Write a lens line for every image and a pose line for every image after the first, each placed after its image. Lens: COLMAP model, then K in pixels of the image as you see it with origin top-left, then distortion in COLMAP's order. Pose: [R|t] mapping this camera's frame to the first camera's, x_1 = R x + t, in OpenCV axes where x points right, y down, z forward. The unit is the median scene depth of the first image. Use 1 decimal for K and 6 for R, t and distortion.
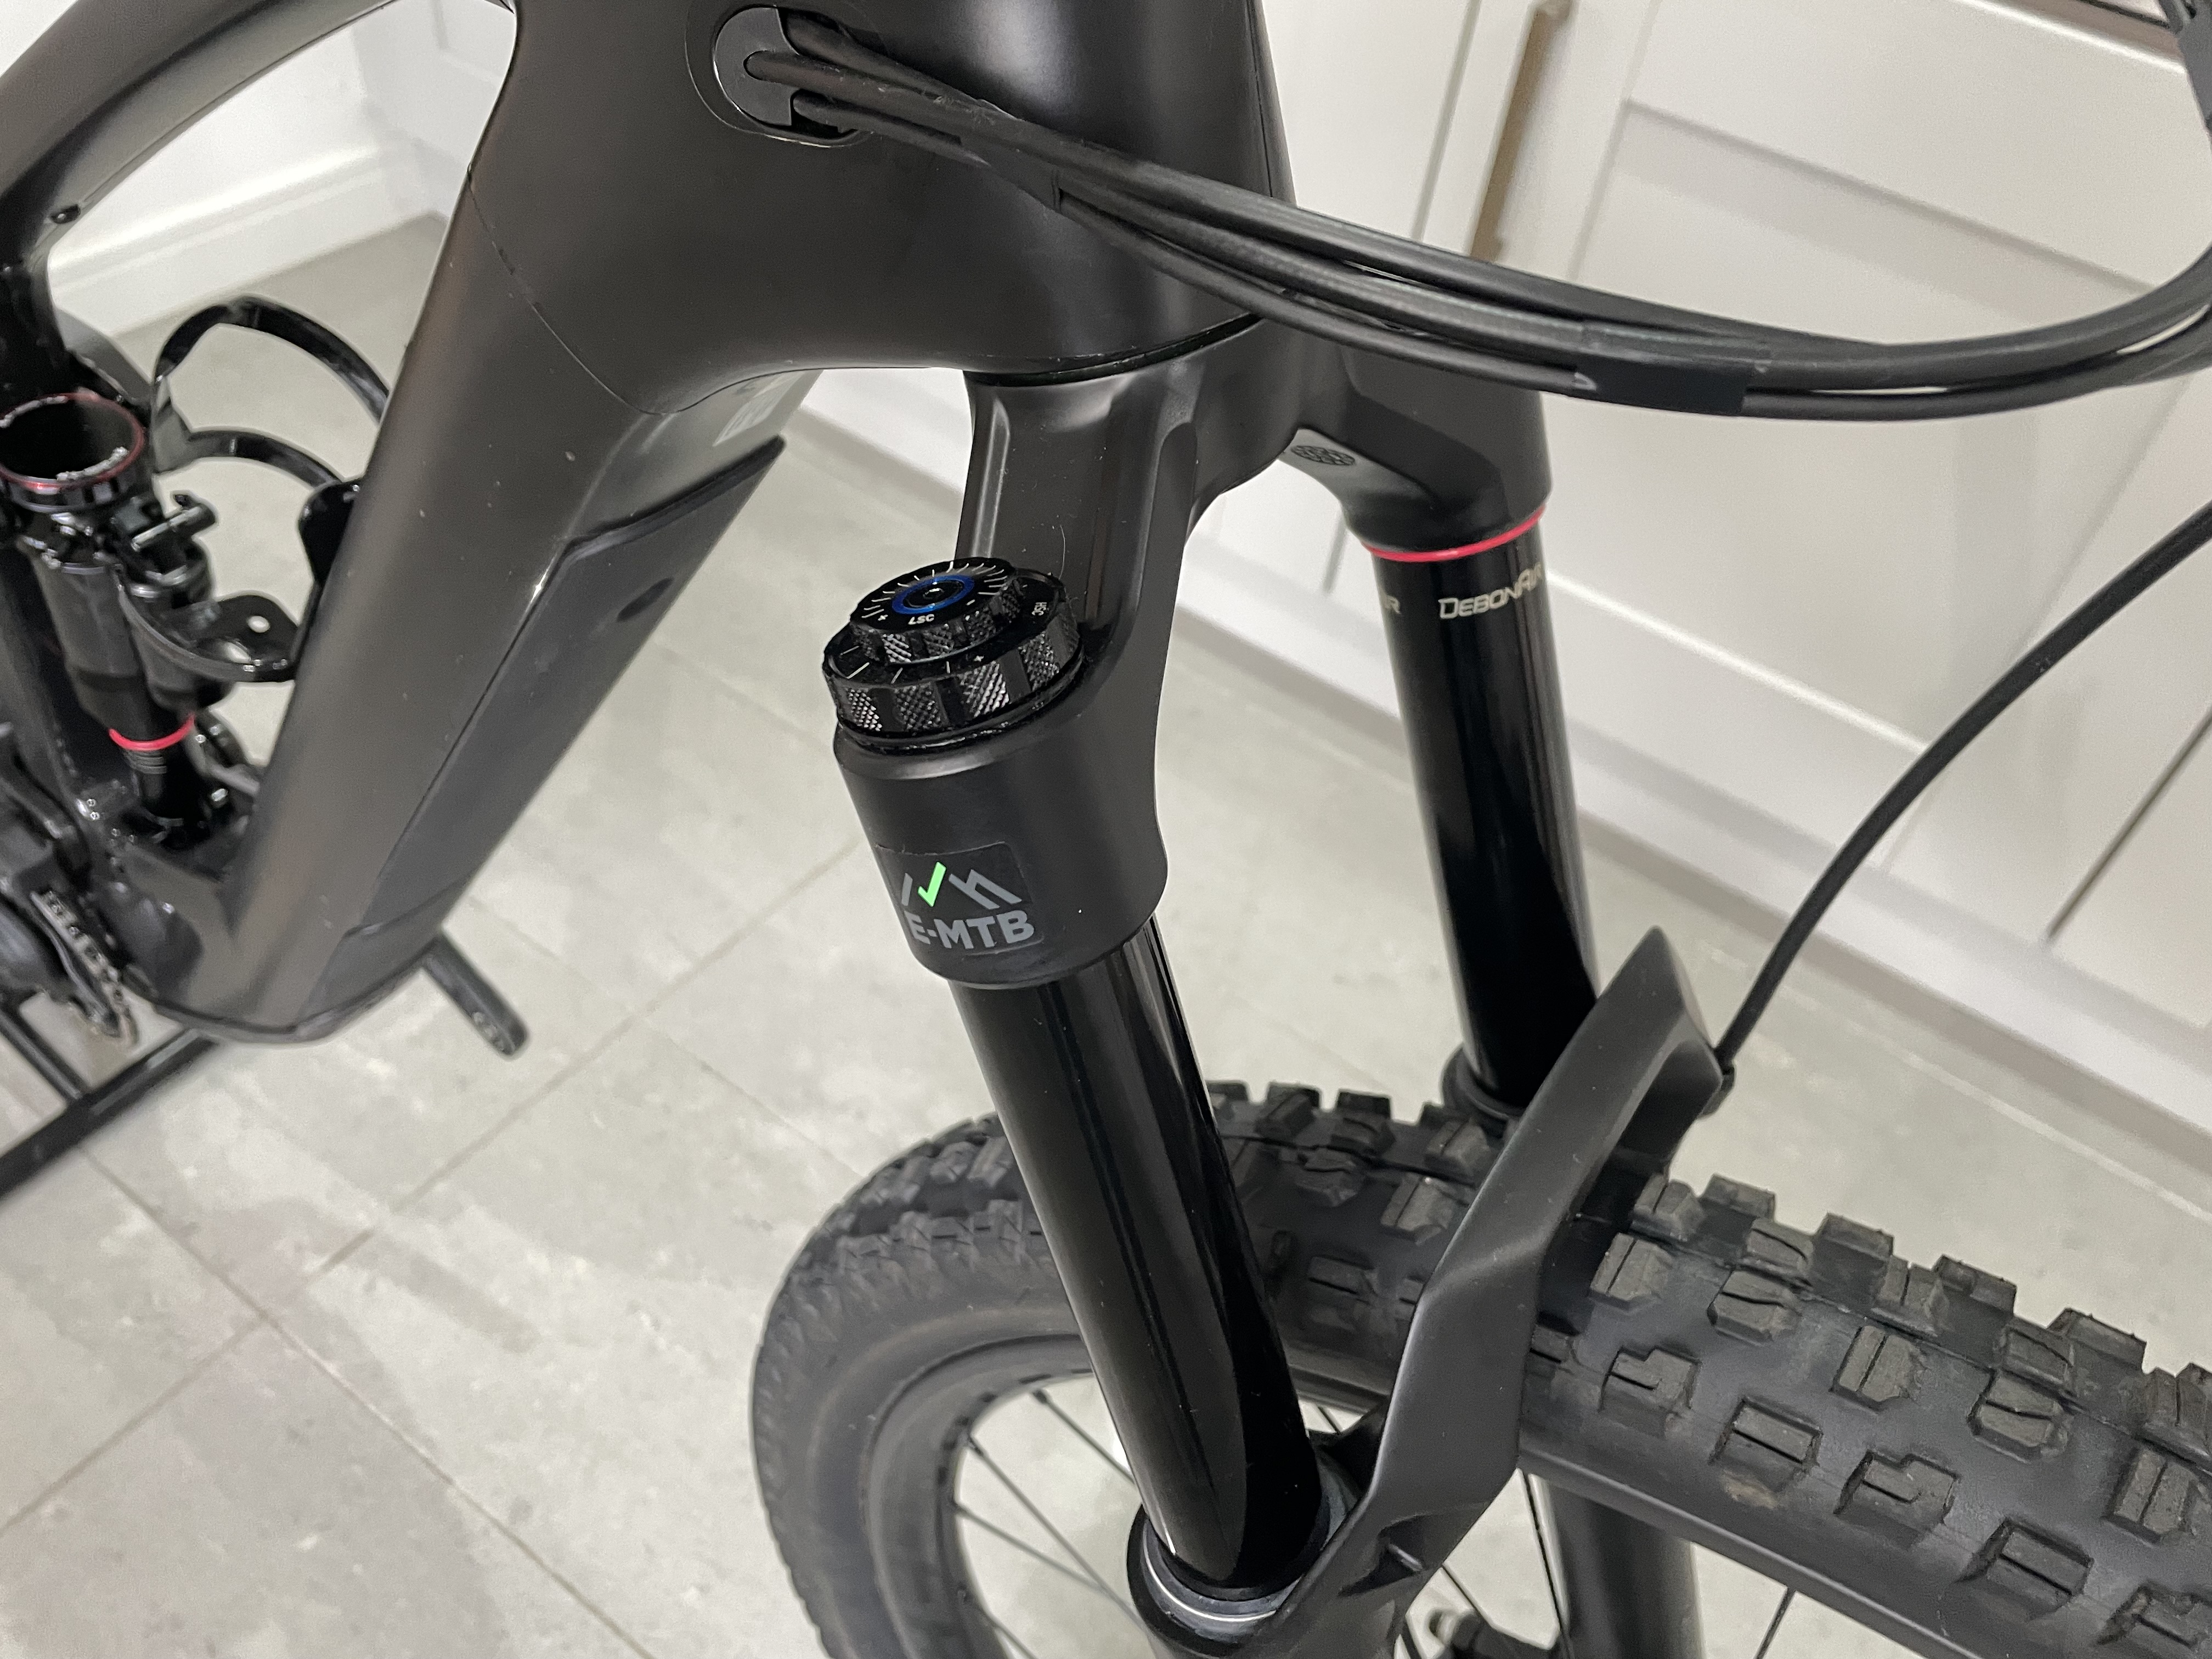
lens RADIAL K [[1680.2, 0, 1109.0], [0, 1680.2, 825.5], [0, 0, 1]] dist [0.078067, -0.106915]
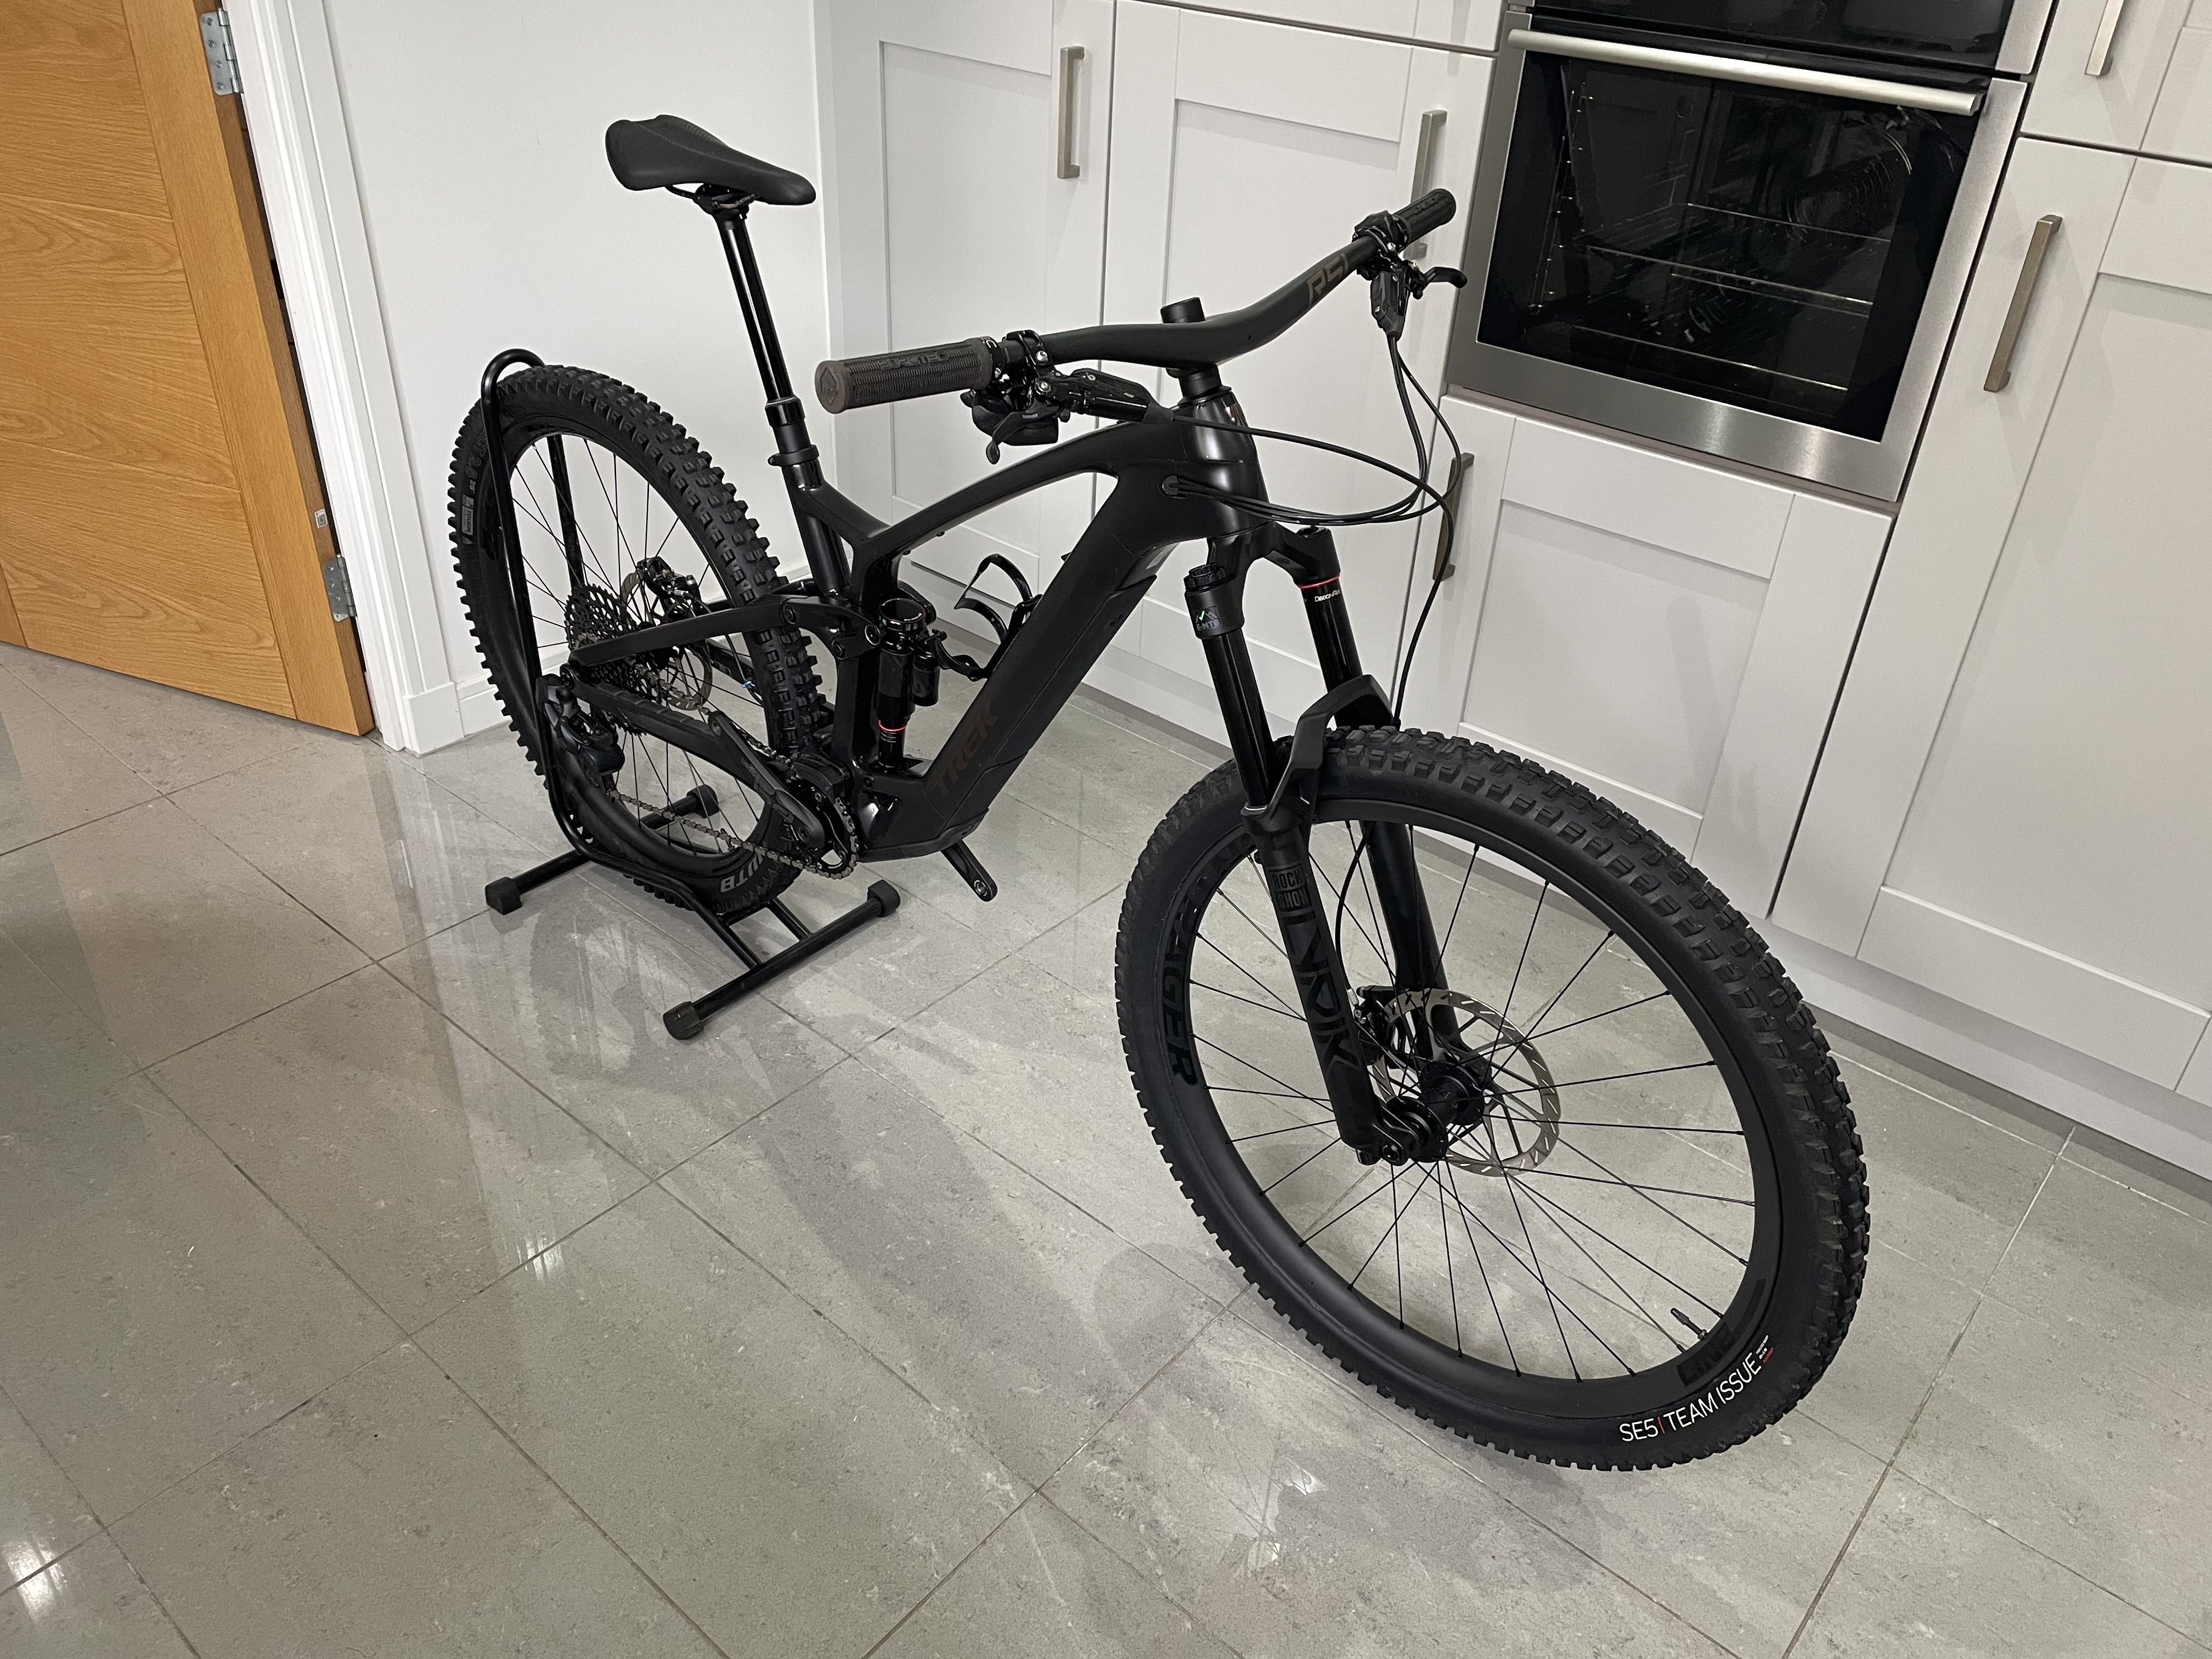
lens RADIAL K [[1680.2, 0, 1118.7], [0, 1680.2, 817.0], [0, 0, 1]] dist [0.078067, -0.106915]
pose [[0.994590, -0.005532, -0.103731, 0.063391], [-0.018909, 0.972257, -0.233148, 0.641642], [0.102143, 0.233848, 0.966893, -1.382586]]
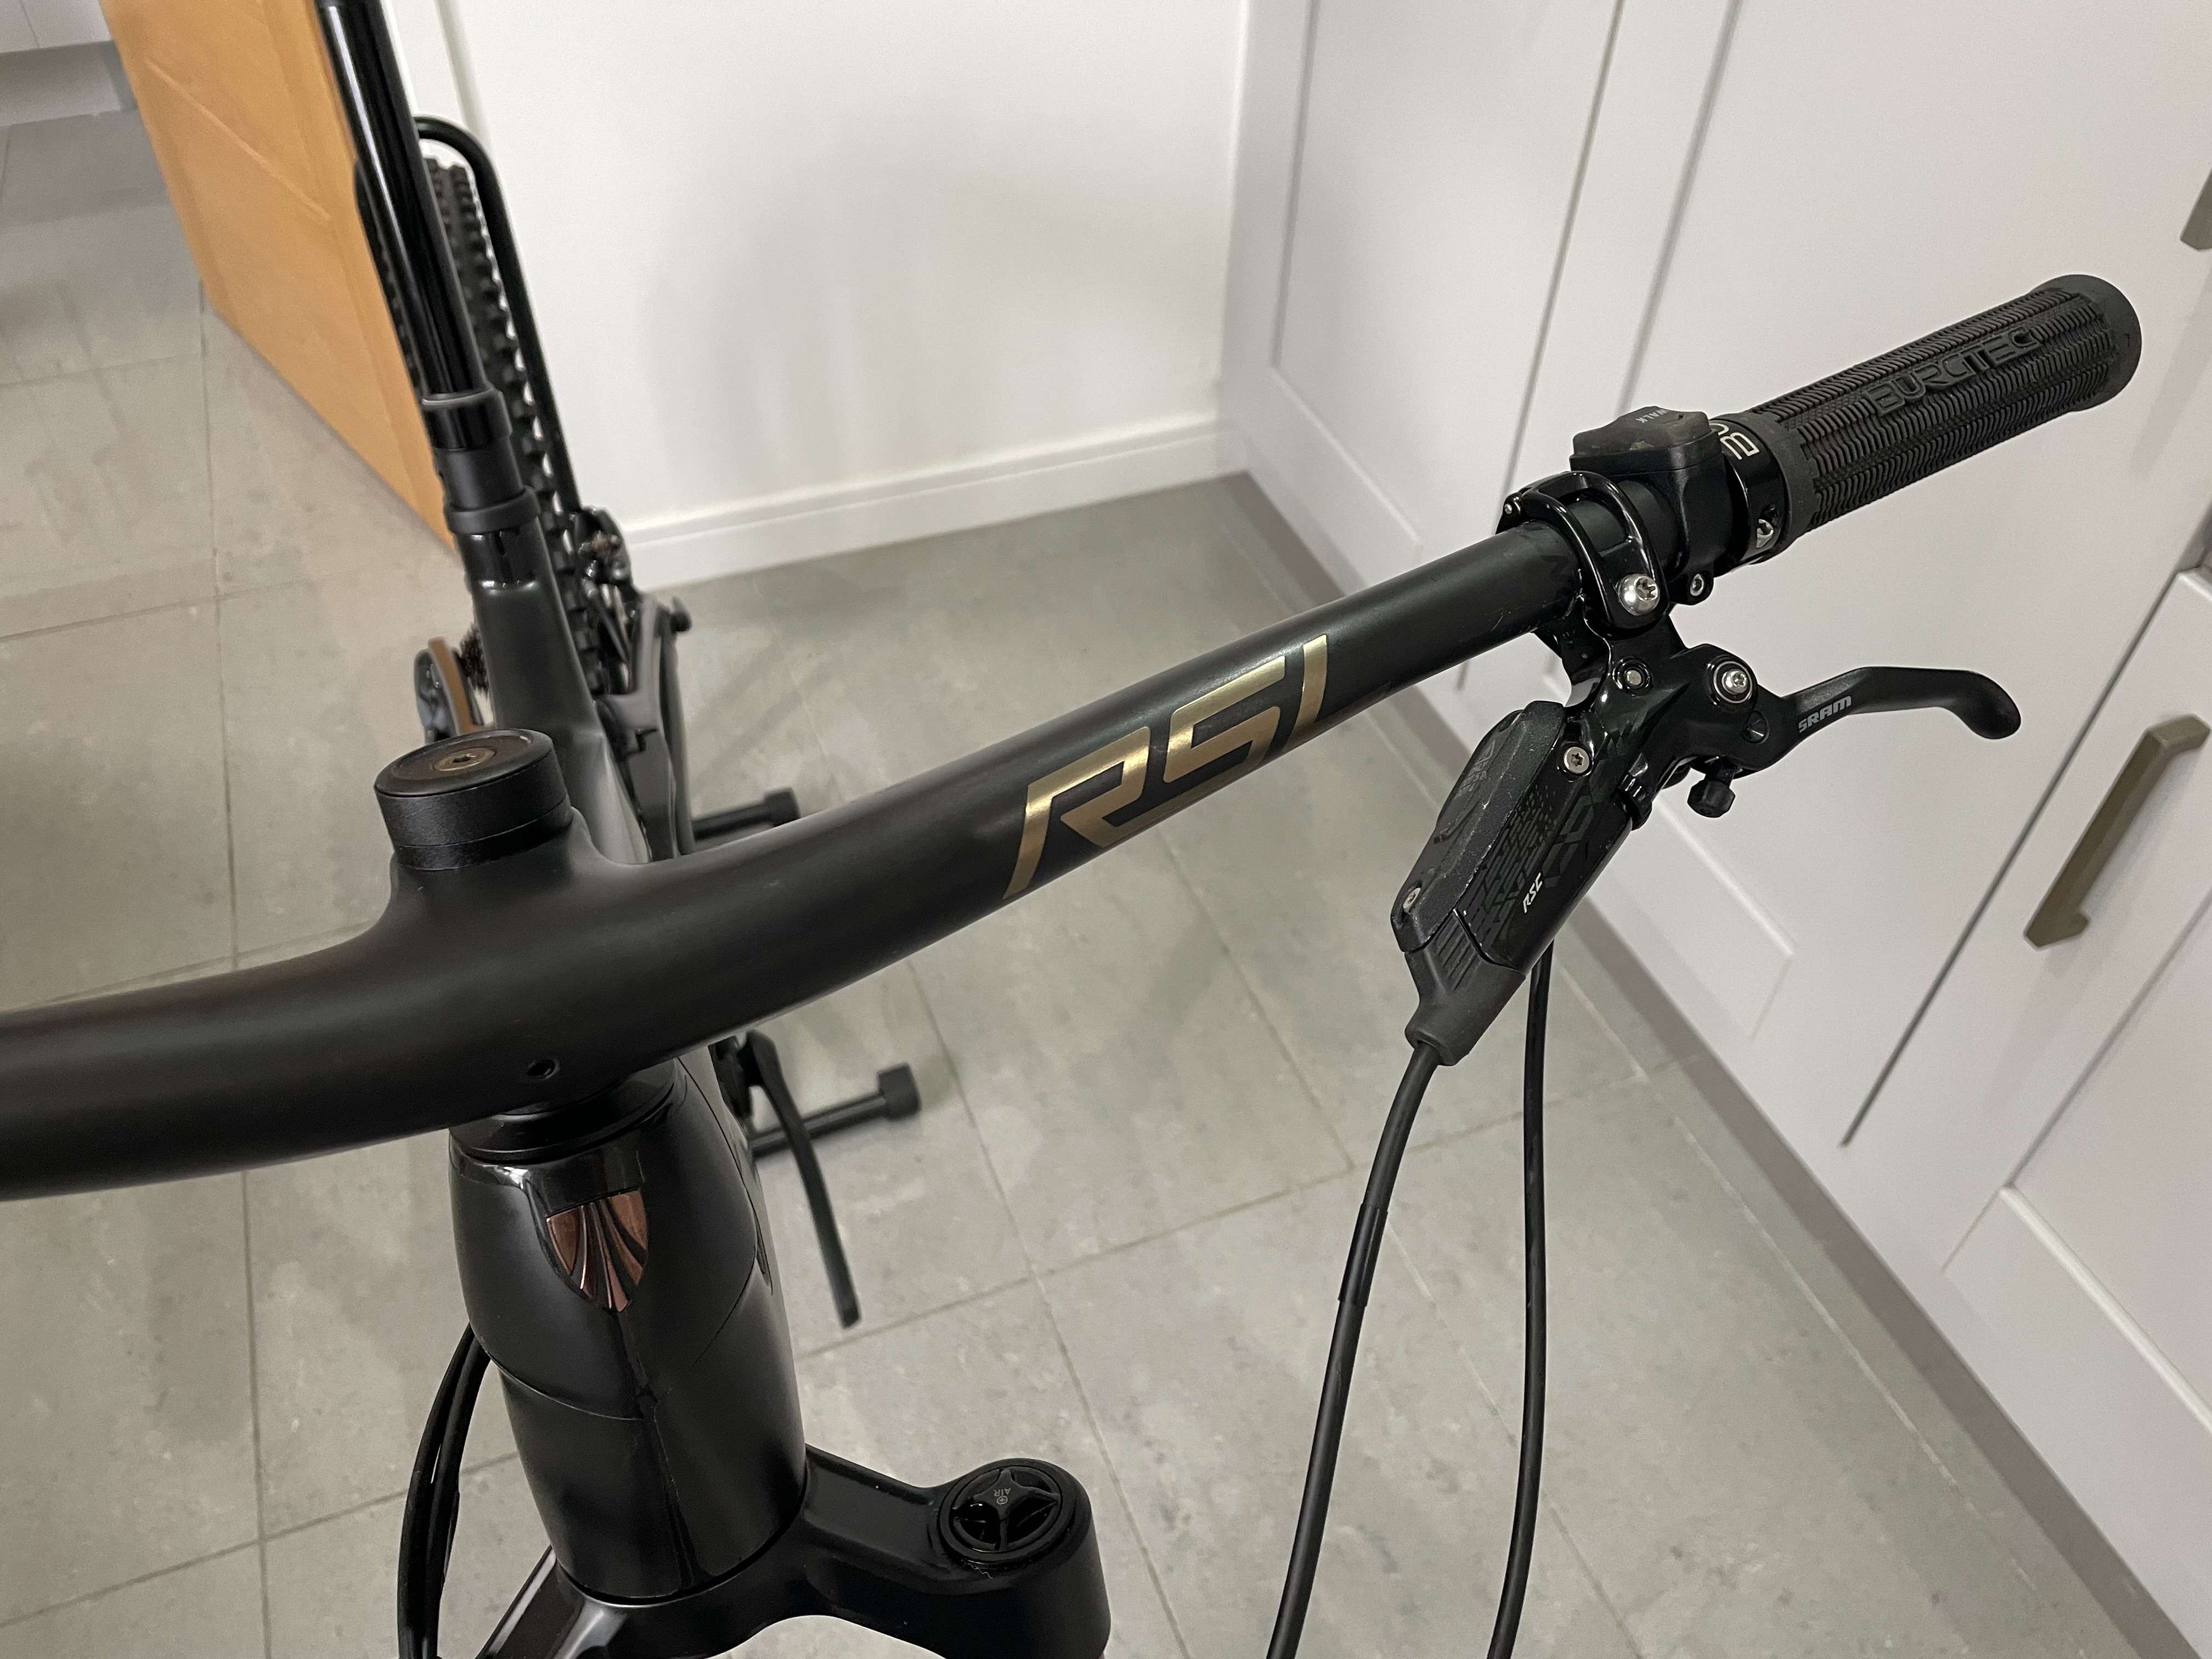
lens RADIAL K [[1680.2, 0, 1113.0], [0, 1680.2, 822.3], [0, 0, 1]] dist [0.078067, -0.106915]
pose [[0.836083, 0.320345, -0.445358, 0.282907], [-0.341495, 0.939250, 0.034502, -0.372019], [0.429355, 0.123241, 0.894688, -0.073066]]
